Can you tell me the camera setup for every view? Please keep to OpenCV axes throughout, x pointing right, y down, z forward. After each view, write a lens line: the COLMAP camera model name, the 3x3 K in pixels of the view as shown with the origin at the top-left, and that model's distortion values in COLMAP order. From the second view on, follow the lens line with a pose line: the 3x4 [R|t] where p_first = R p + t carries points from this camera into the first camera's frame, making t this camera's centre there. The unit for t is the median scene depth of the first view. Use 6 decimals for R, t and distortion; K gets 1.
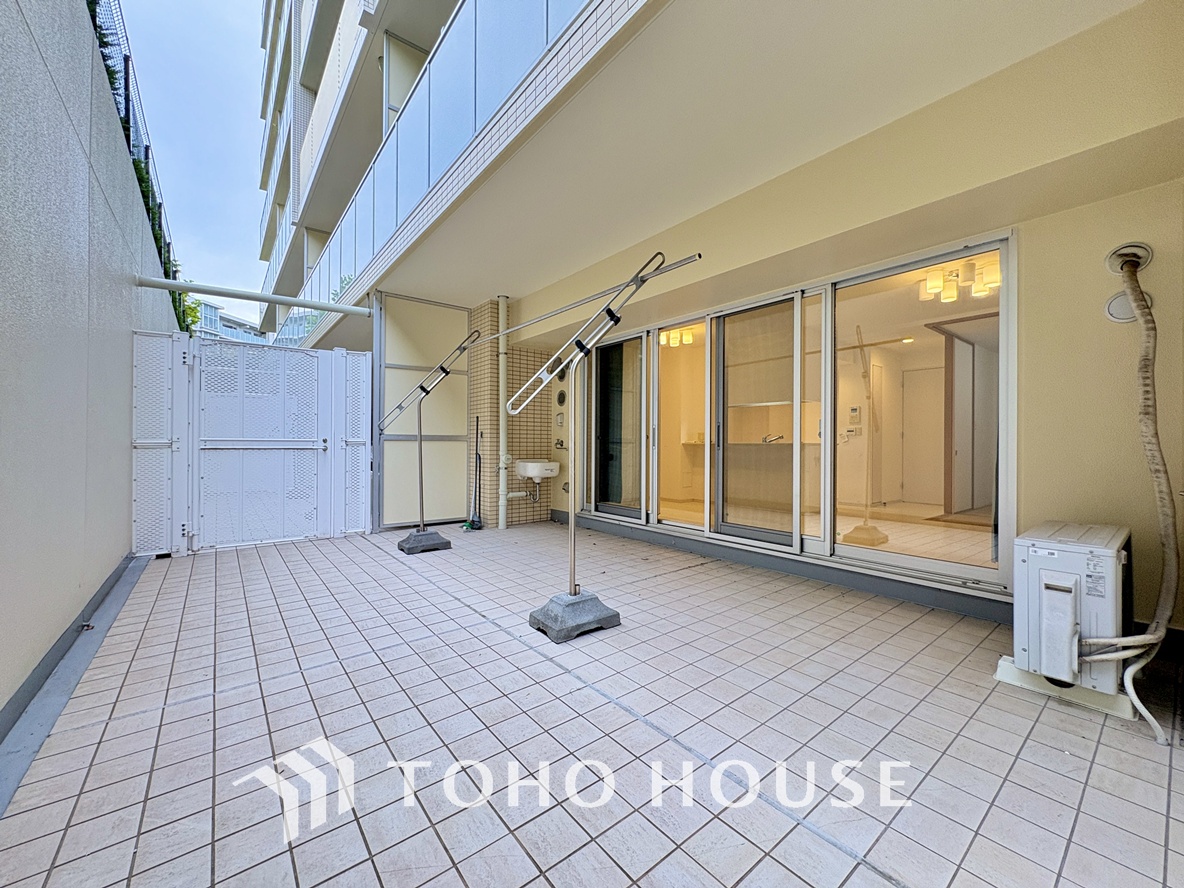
lens RADIAL K [[473.8, 0, 593.3], [0, 473.8, 444.4], [0, 0, 1]] dist [-0.002568, 0.000368]
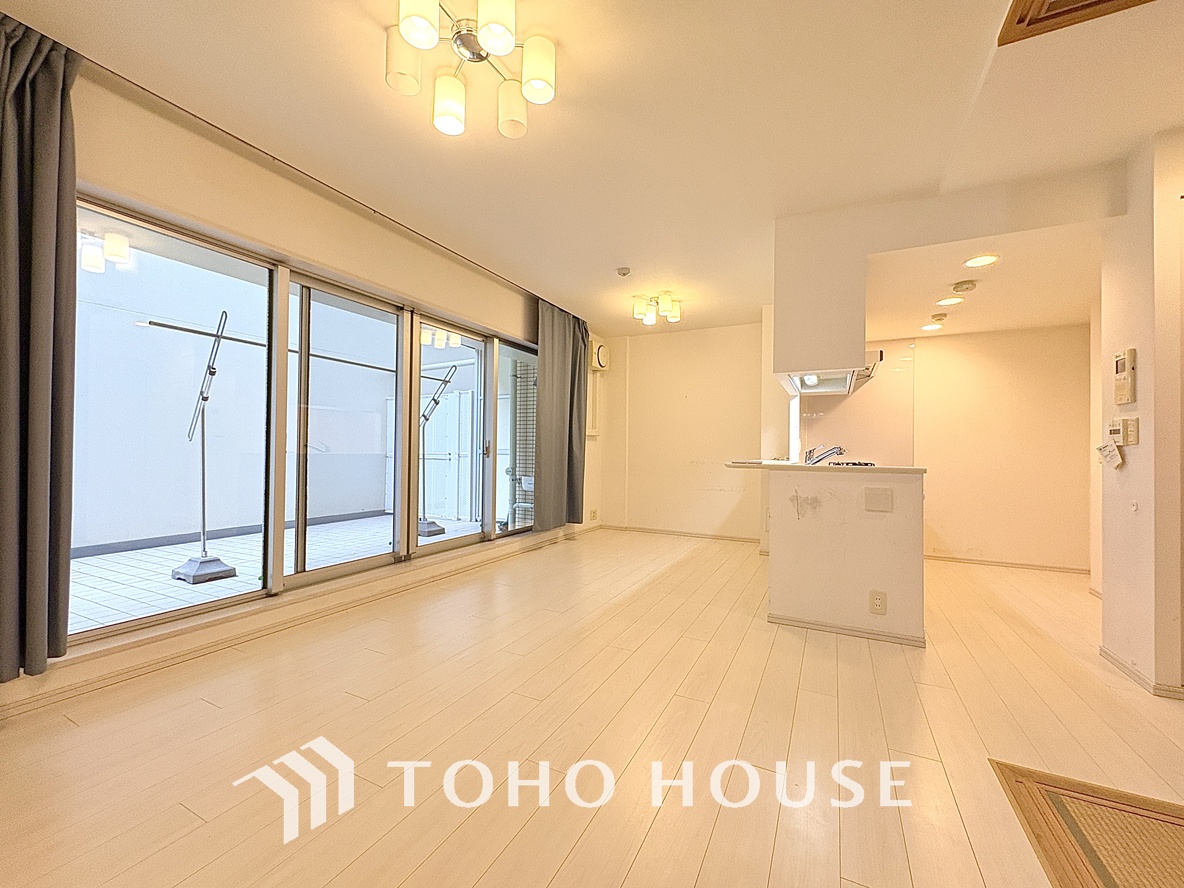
lens RADIAL K [[473.8, 0, 593.1], [0, 473.8, 444.0], [0, 0, 1]] dist [-0.002568, 0.000368]
pose [[0.414769, -0.012811, -0.909837, 0.725841], [-0.007852, 0.999813, -0.017658, -0.011817], [0.909893, 0.014467, 0.414591, 0.581700]]
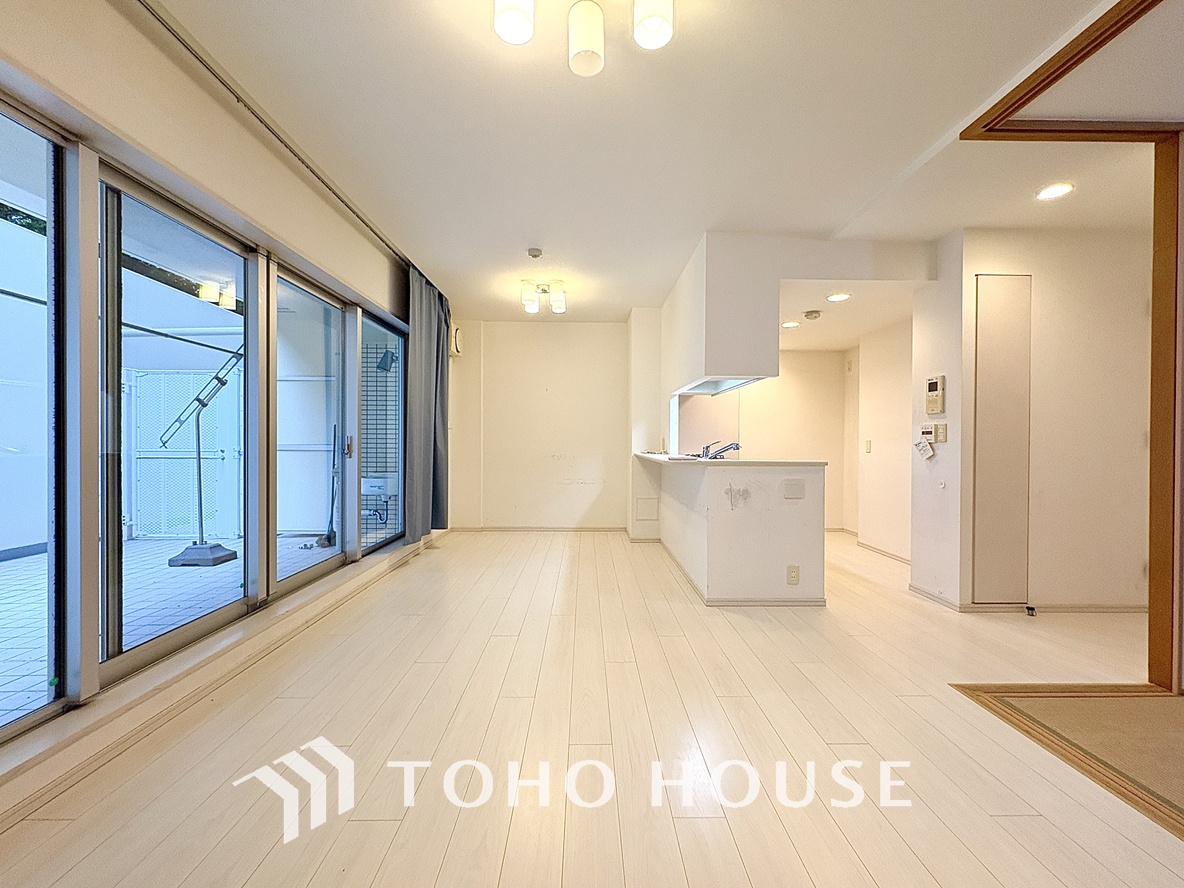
lens RADIAL K [[473.8, 0, 592.8], [0, 473.8, 444.3], [0, 0, 1]] dist [-0.002568, 0.000368]
pose [[0.794066, 0.001482, -0.607829, 0.596709], [0.001059, 0.999992, 0.003822, -0.019865], [0.607830, -0.003678, 0.794059, 0.473229]]
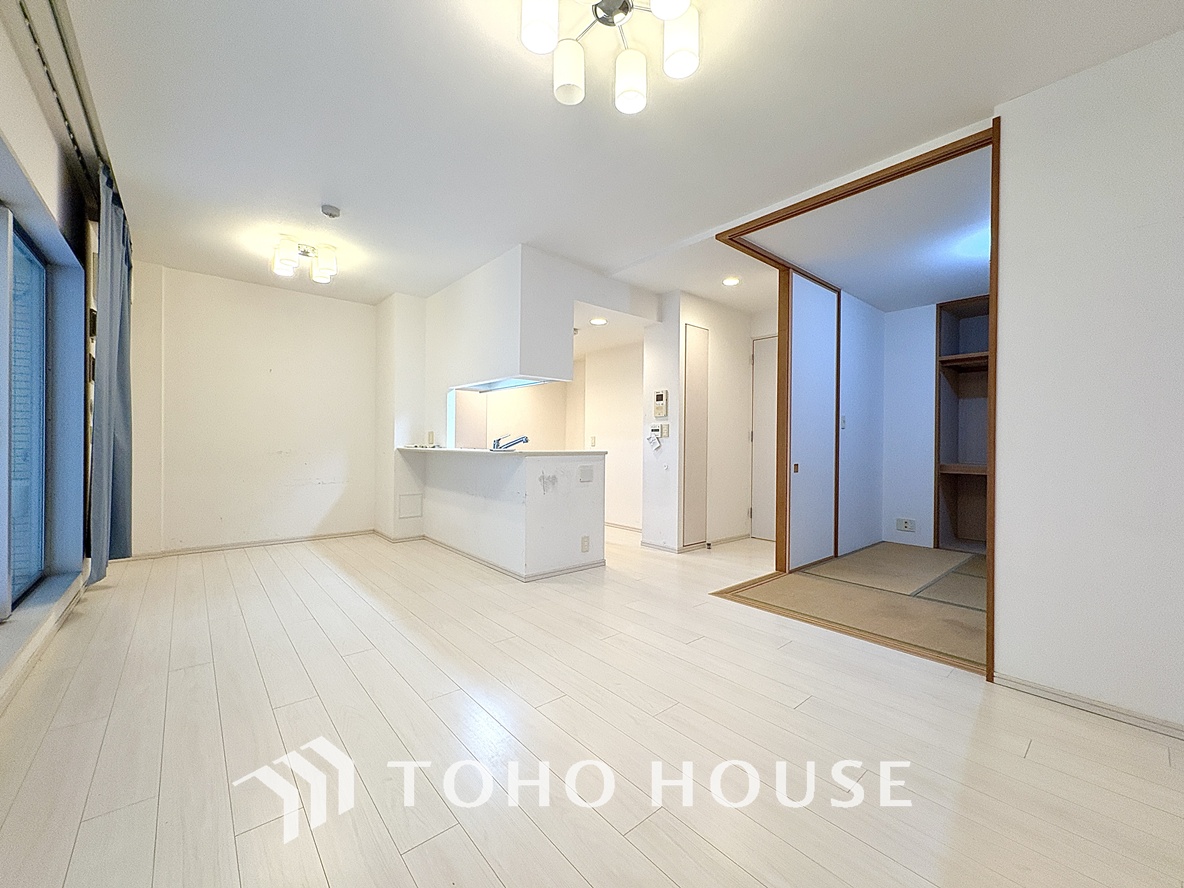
lens RADIAL K [[473.8, 0, 594.9], [0, 473.8, 444.8], [0, 0, 1]] dist [-0.002568, 0.000368]
pose [[0.999175, 0.004027, 0.040414, 0.462345], [-0.004340, 0.999961, 0.007667, -0.013771], [-0.040381, -0.007836, 0.999154, 0.394117]]
